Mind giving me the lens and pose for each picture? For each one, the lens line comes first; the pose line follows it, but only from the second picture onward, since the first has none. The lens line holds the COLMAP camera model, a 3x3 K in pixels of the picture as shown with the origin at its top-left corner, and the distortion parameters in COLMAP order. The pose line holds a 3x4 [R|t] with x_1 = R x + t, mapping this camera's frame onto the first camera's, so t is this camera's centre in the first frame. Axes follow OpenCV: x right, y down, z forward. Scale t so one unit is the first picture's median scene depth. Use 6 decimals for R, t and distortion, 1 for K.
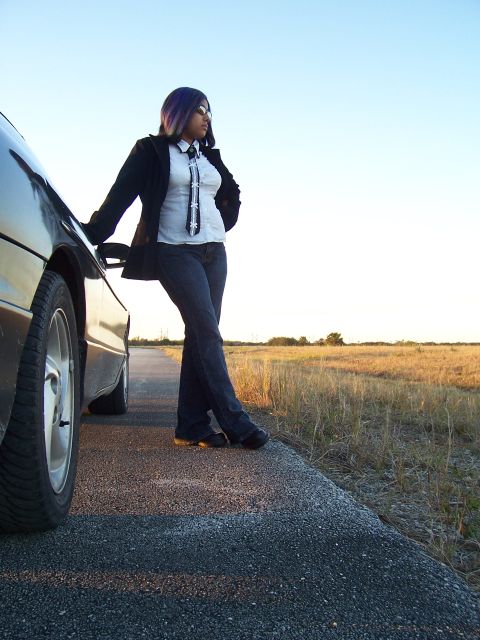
lens RADIAL K [[628.5, 0, 240.0], [0, 628.5, 320.0], [0, 0, 1]] dist [-0.193769, 0.163062]
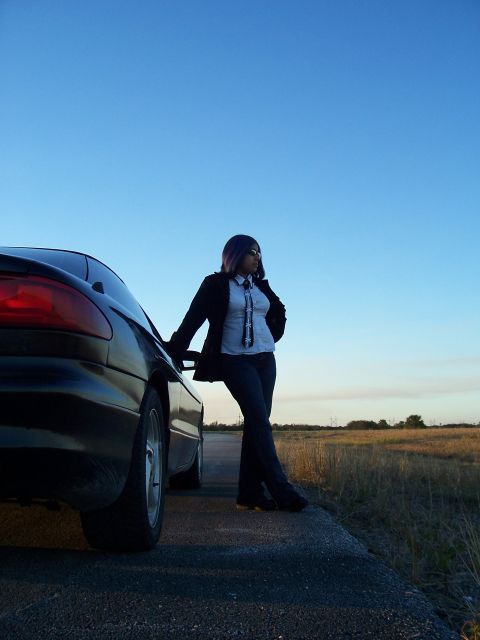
lens RADIAL K [[628.5, 0, 240.0], [0, 628.5, 320.0], [0, 0, 1]] dist [-0.193769, 0.163062]
pose [[0.992363, -0.027002, -0.120362, 0.069211], [0.010633, 0.990841, -0.134616, -0.015055], [0.122895, 0.132308, 0.983561, -0.316342]]
